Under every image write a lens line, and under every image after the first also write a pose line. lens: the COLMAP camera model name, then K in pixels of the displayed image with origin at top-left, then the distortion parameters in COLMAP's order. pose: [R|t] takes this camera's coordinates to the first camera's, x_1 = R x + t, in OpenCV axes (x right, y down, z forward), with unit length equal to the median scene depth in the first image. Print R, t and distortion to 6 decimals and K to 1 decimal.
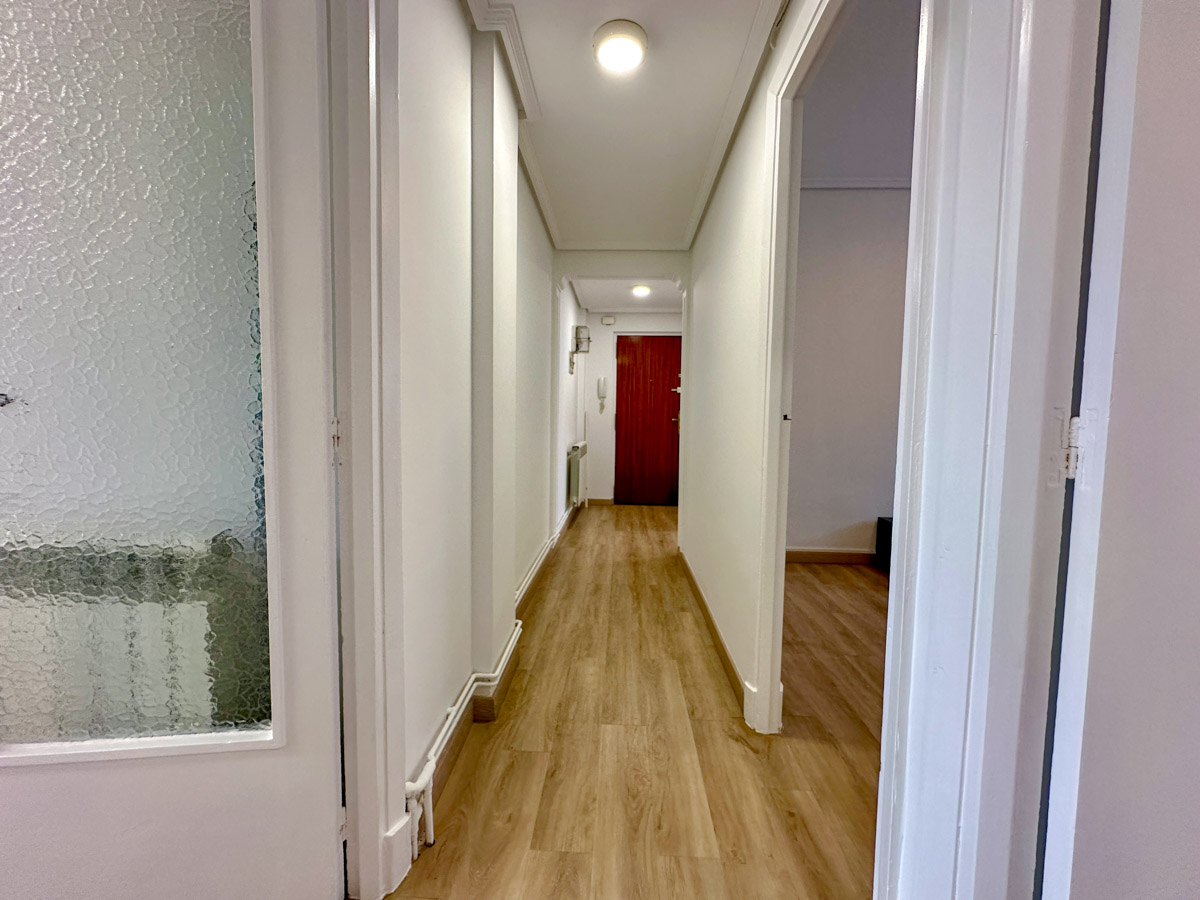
lens RADIAL K [[478.9, 0, 600.0], [0, 478.9, 450.0], [0, 0, 1]] dist [0.001451, -0.000149]
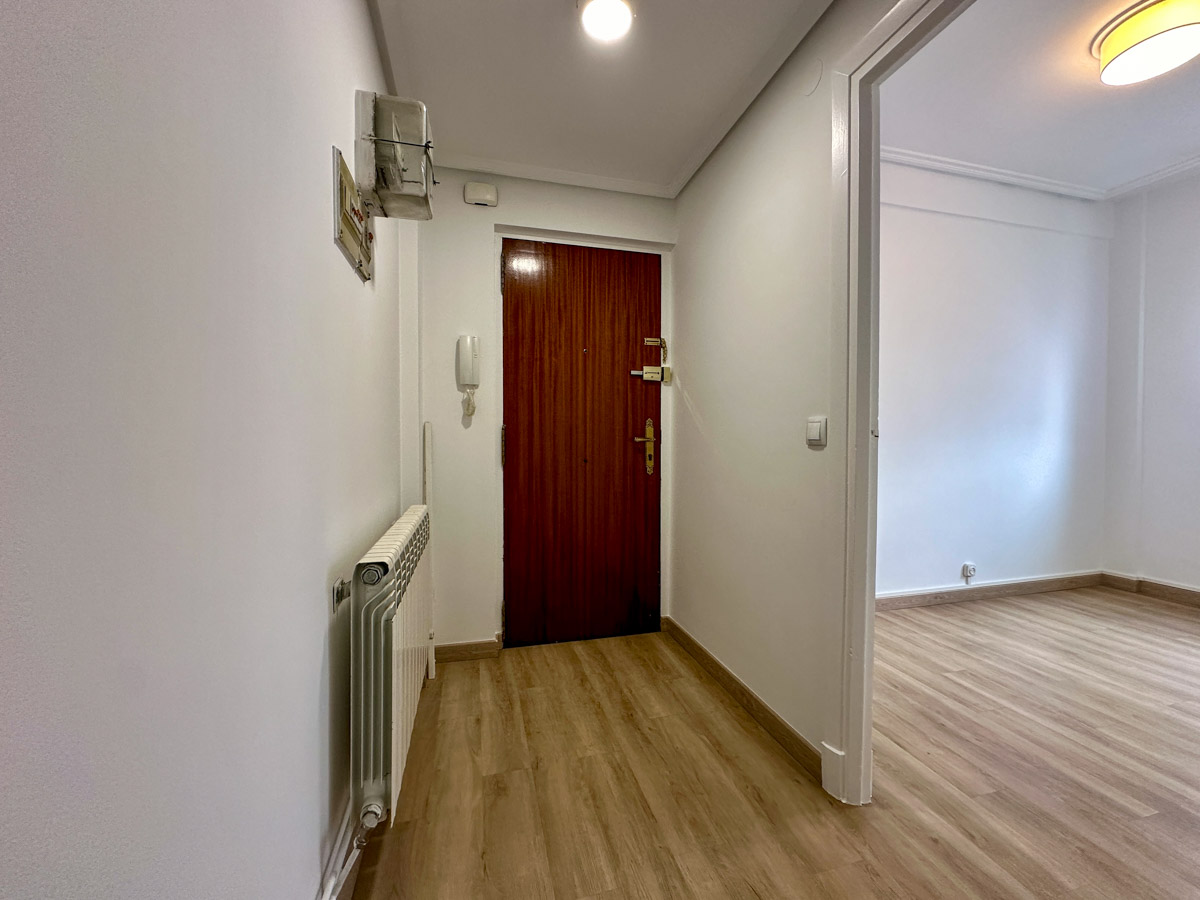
lens RADIAL K [[461.6, 0, 600.0], [0, 461.6, 450.0], [0, 0, 1]] dist [-0.000123, 0.000151]
pose [[0.950806, -0.020240, 0.309125, -0.011138], [0.032296, 0.998902, -0.033933, -0.040860], [-0.308099, 0.042247, 0.950416, 0.607103]]
